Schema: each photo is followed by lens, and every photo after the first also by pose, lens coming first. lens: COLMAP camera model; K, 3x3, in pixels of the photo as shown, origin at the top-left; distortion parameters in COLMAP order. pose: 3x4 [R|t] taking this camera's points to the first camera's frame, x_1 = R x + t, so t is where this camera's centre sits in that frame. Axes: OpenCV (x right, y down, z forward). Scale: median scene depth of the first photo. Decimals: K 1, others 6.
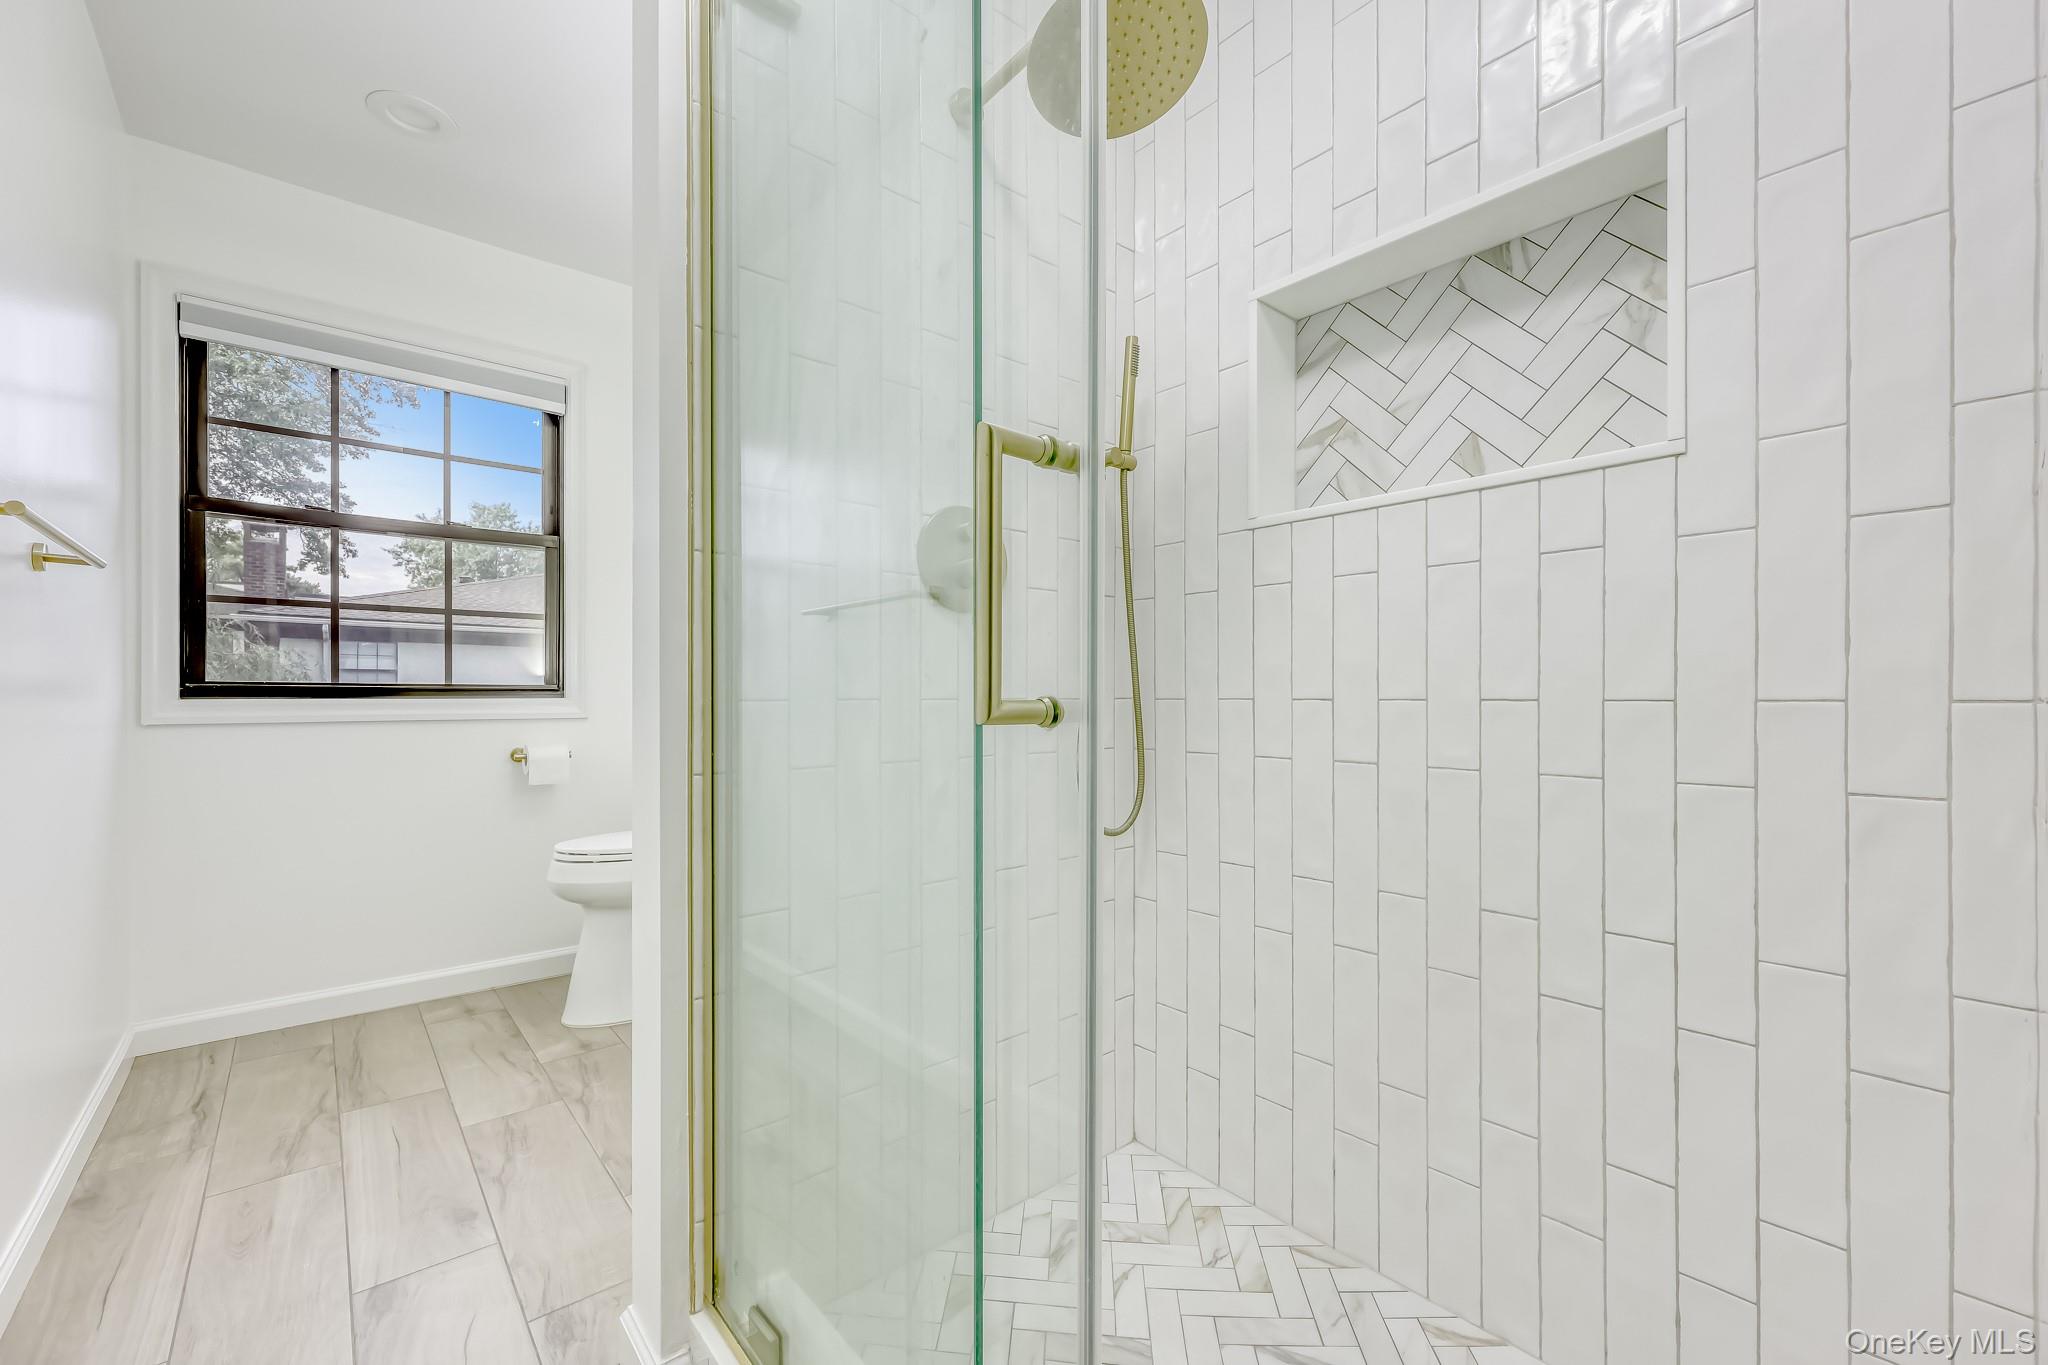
lens RADIAL K [[839.2, 0, 1027.3], [0, 839.2, 714.4], [0, 0, 1]] dist [-0.000944, -0.000170]
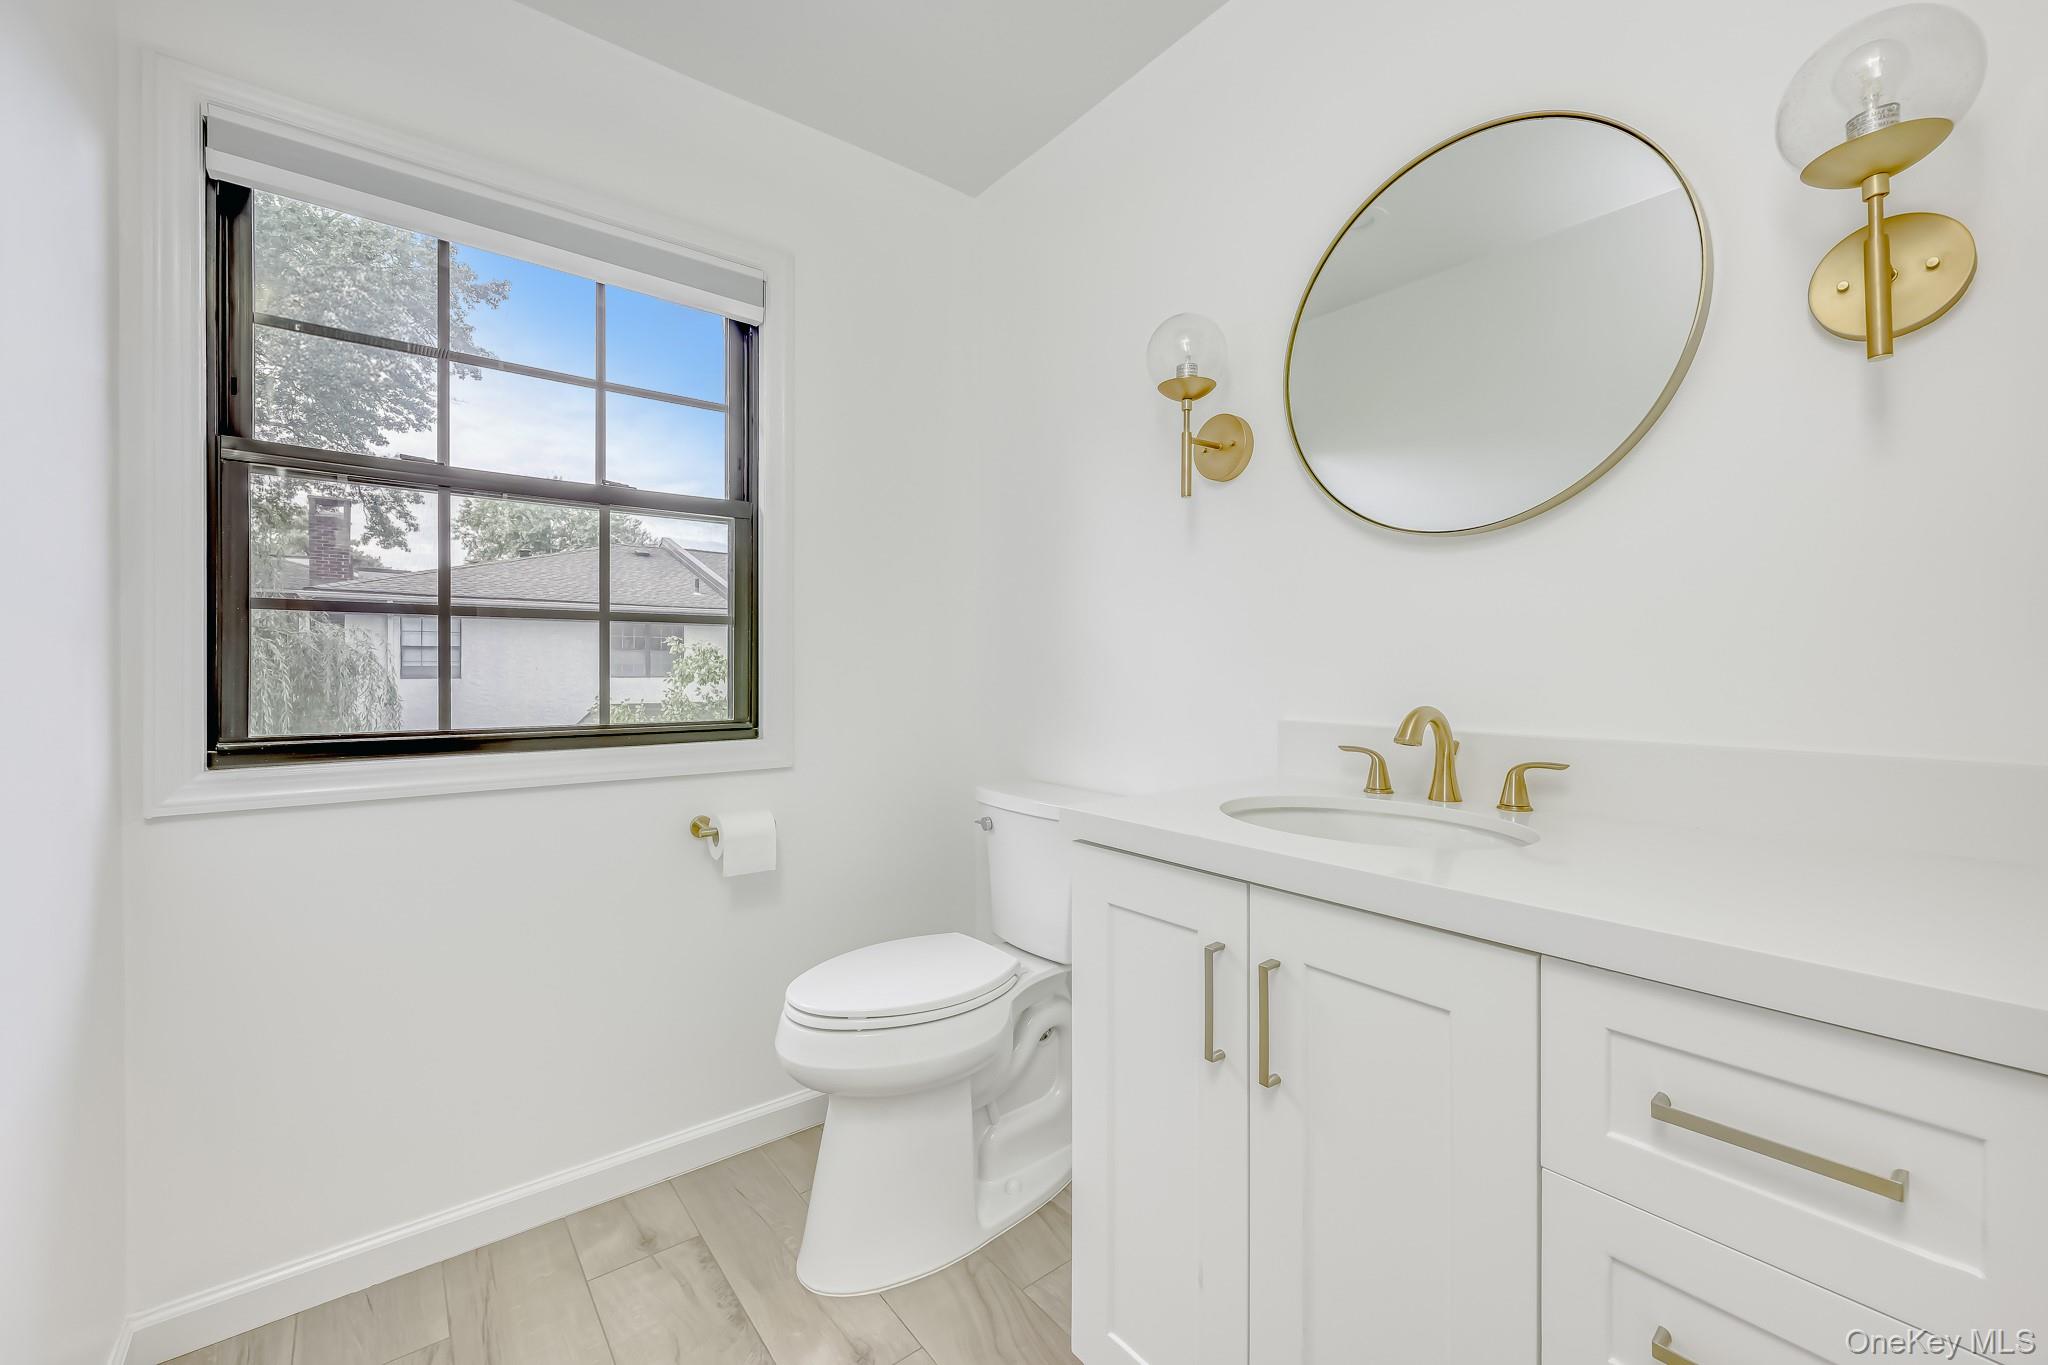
lens RADIAL K [[839.2, 0, 1028.4], [0, 839.2, 686.4], [0, 0, 1]] dist [-0.000944, -0.000170]
pose [[0.999084, 0.002318, -0.042720, -0.309617], [-0.002218, 0.999995, 0.002386, -0.064952], [0.042726, -0.002289, 0.999084, 0.332320]]
